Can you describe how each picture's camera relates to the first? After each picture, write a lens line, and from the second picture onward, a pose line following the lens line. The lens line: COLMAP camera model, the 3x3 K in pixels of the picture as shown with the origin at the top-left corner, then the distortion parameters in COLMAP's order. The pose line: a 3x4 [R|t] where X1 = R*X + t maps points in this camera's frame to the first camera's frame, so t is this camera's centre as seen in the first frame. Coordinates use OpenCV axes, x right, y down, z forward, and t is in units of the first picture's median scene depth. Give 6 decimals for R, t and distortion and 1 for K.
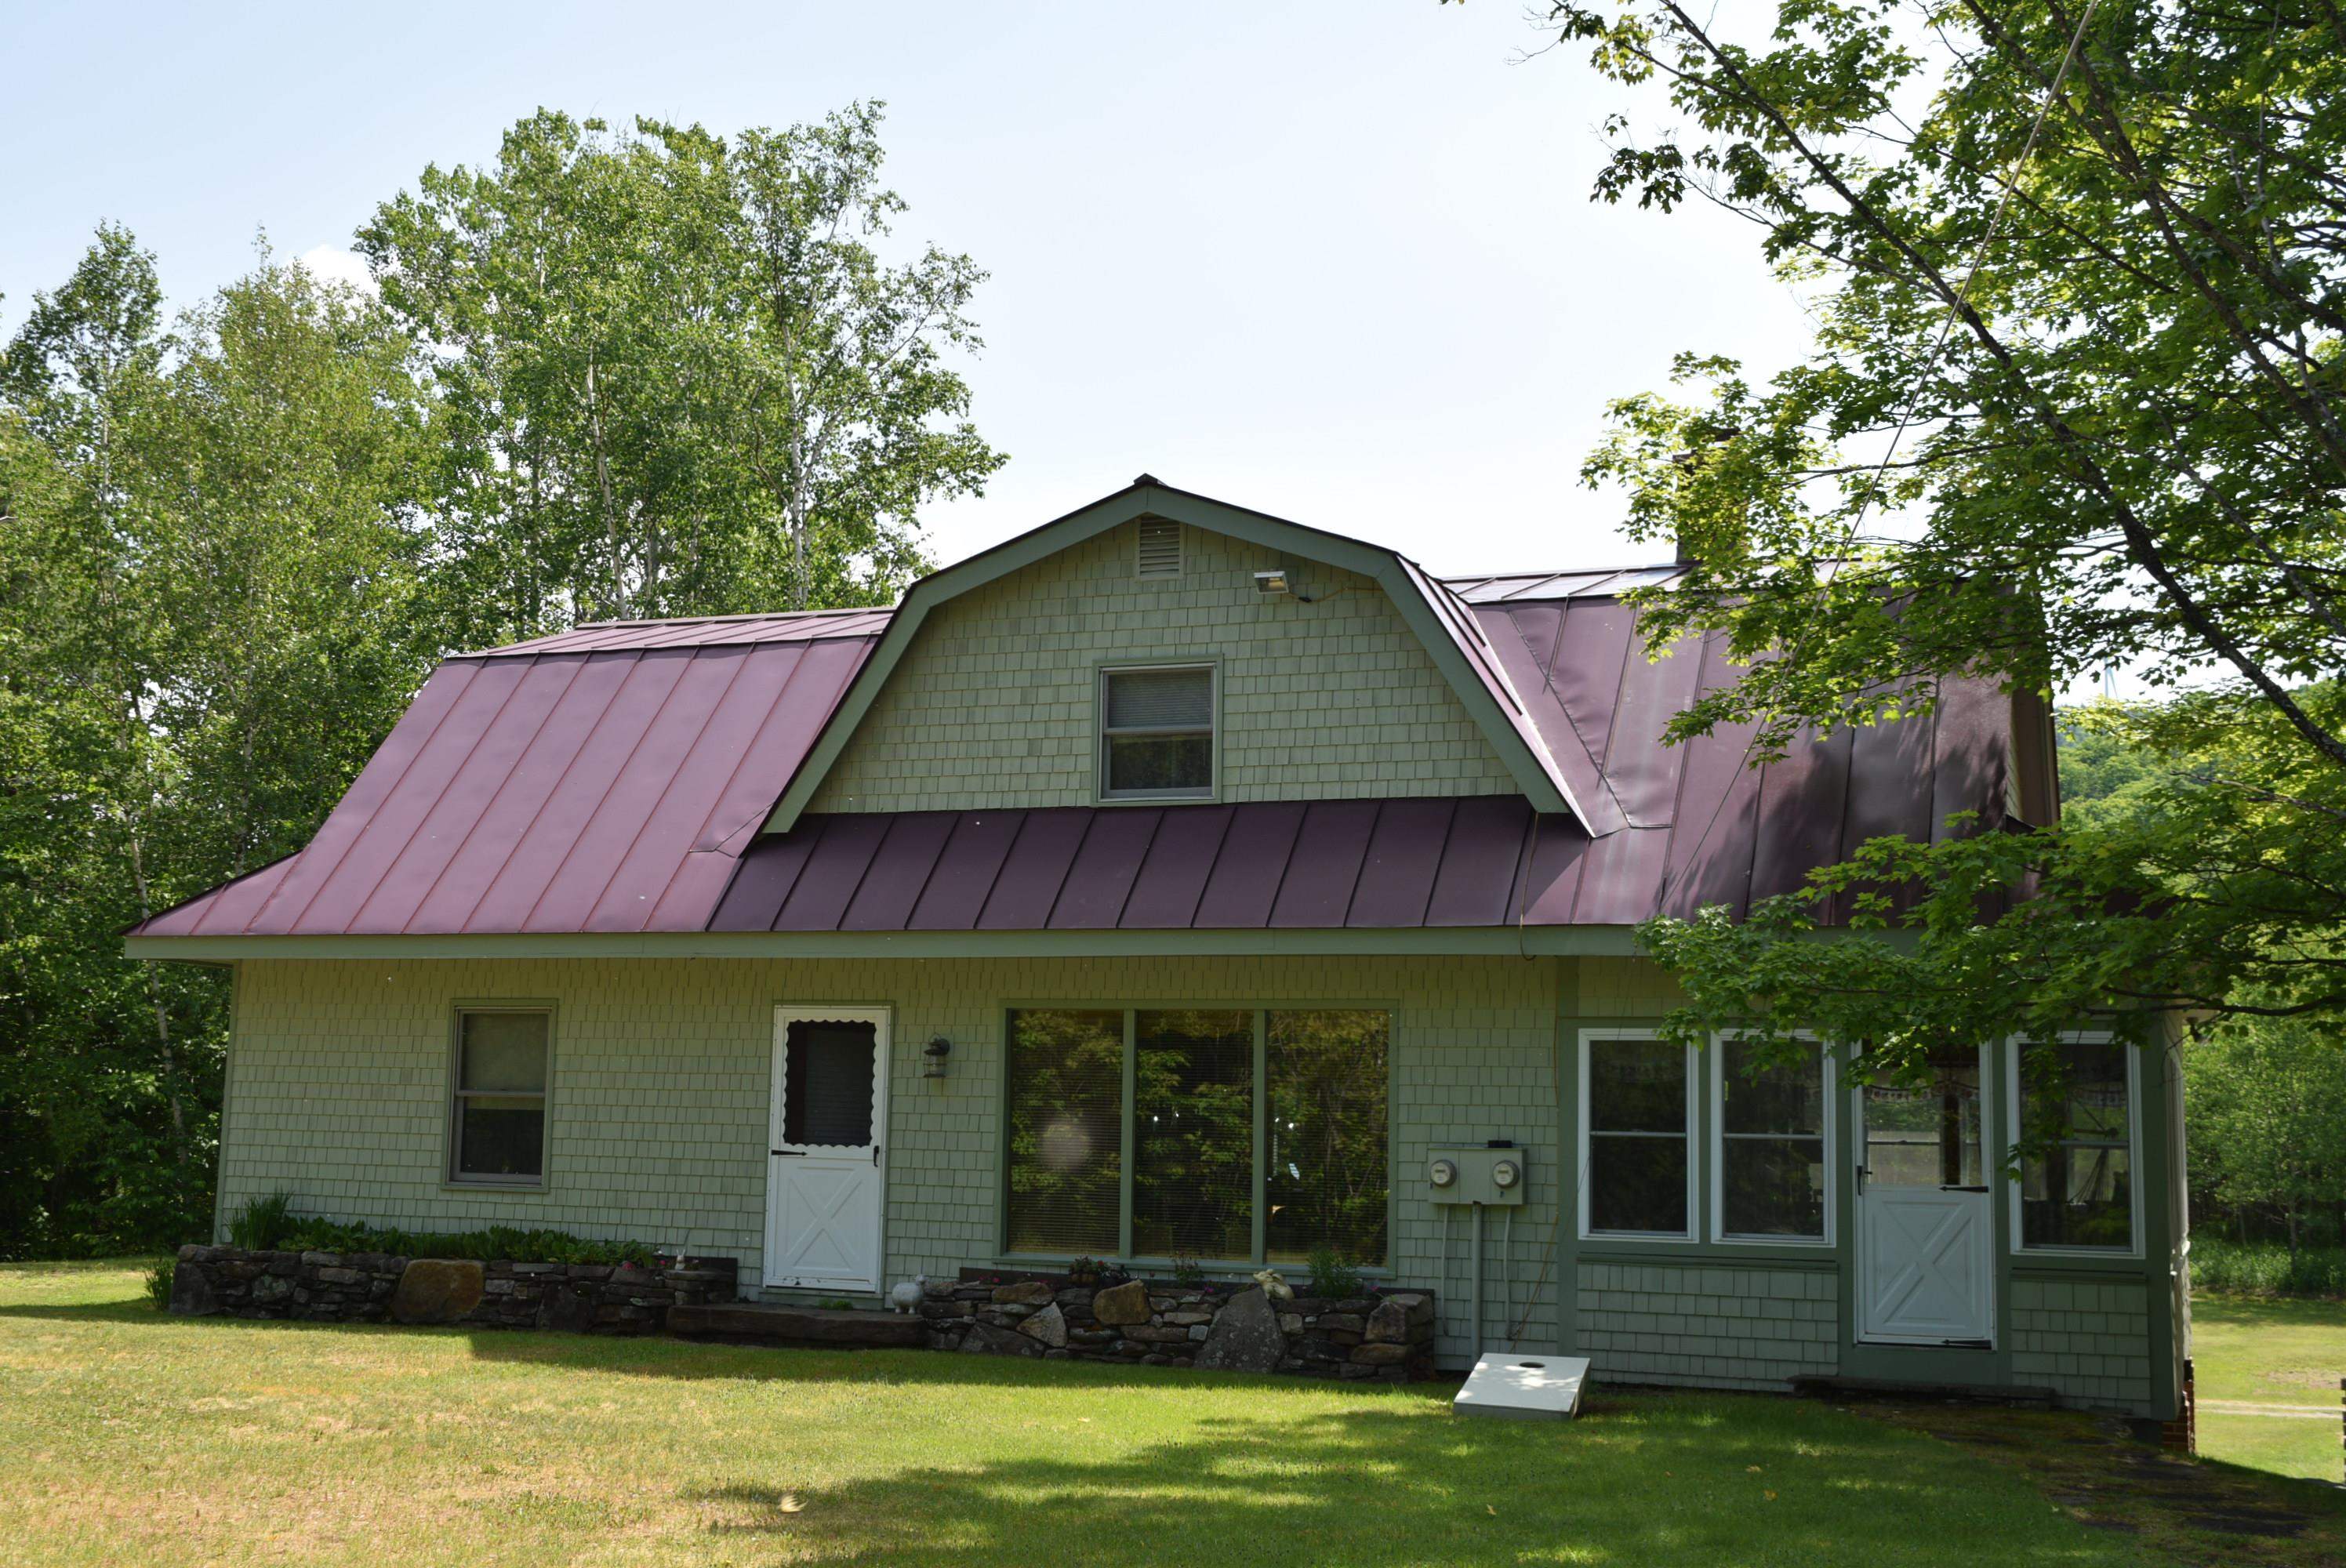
lens RADIAL K [[2664.5, 0, 1173.5], [0, 2664.5, 783.6], [0, 0, 1]] dist [-0.031288, 0.000000]
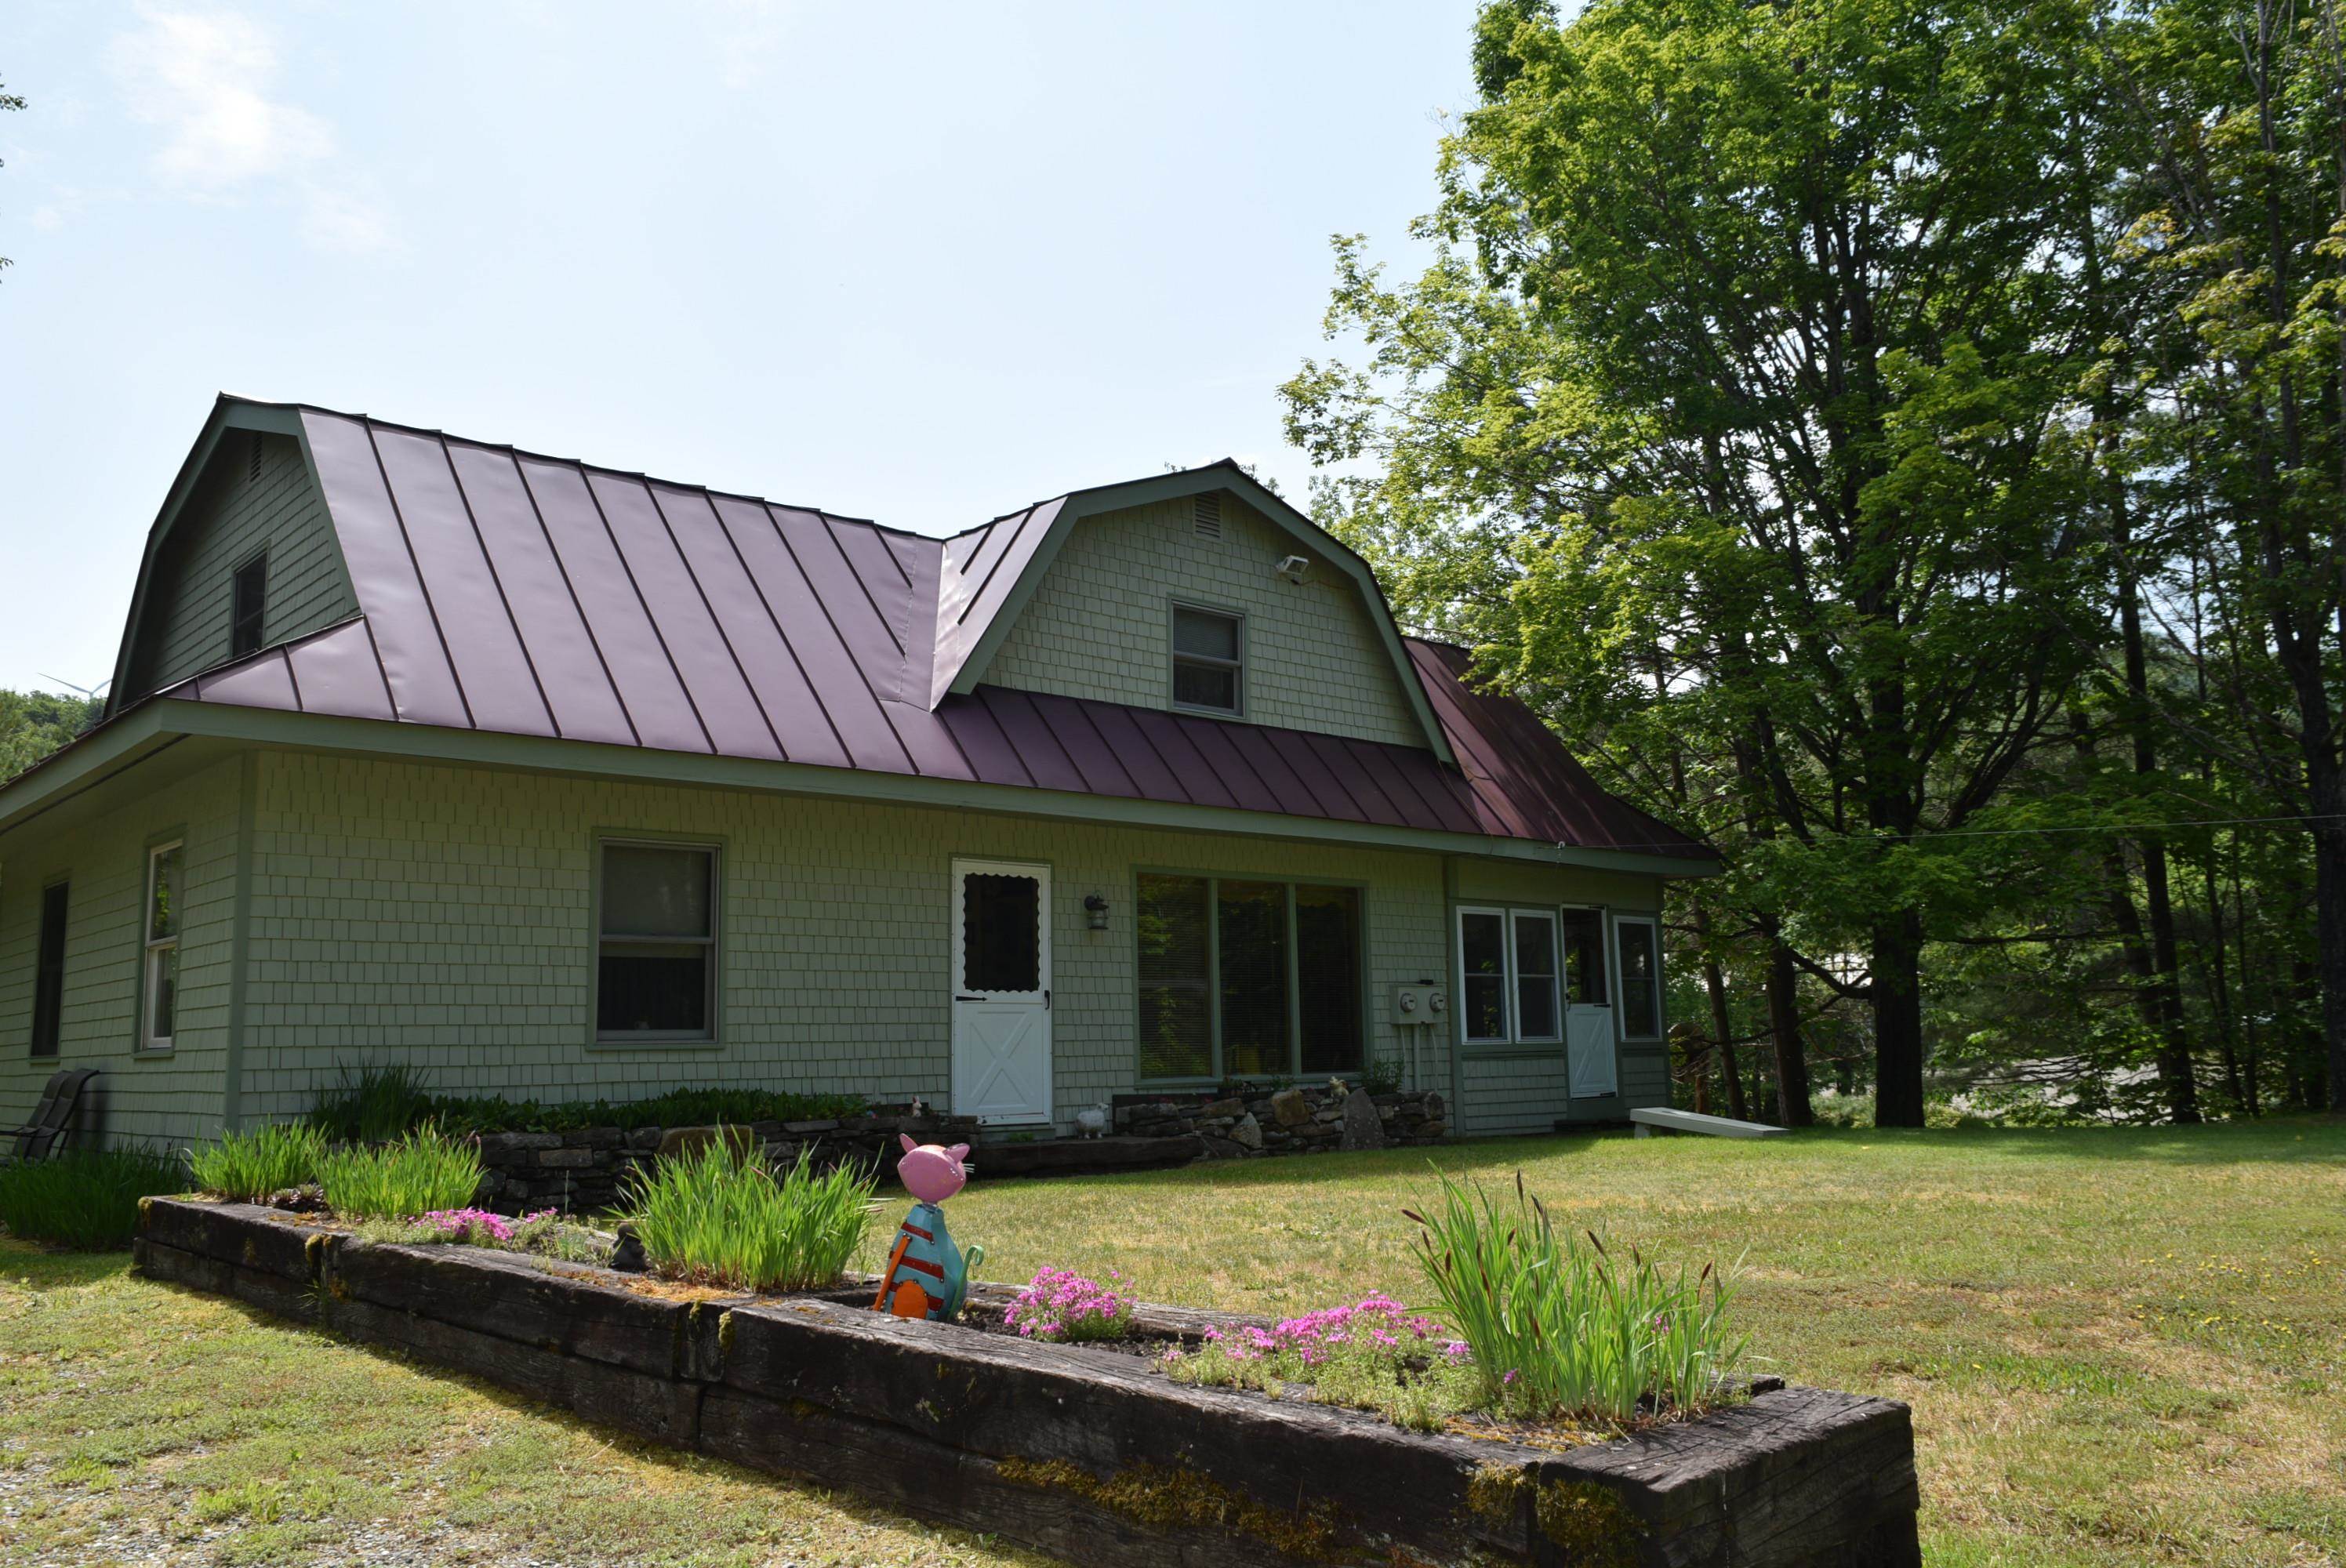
lens RADIAL K [[1834.1, 0, 1173.9], [0, 1834.1, 782.3], [0, 0, 1]] dist [-0.005006, -0.000297]
pose [[0.441665, 0.098291, 0.891779, -0.770751], [-0.091839, 0.993712, -0.064041, 0.093690], [-0.892467, -0.053615, 0.447915, 0.613458]]
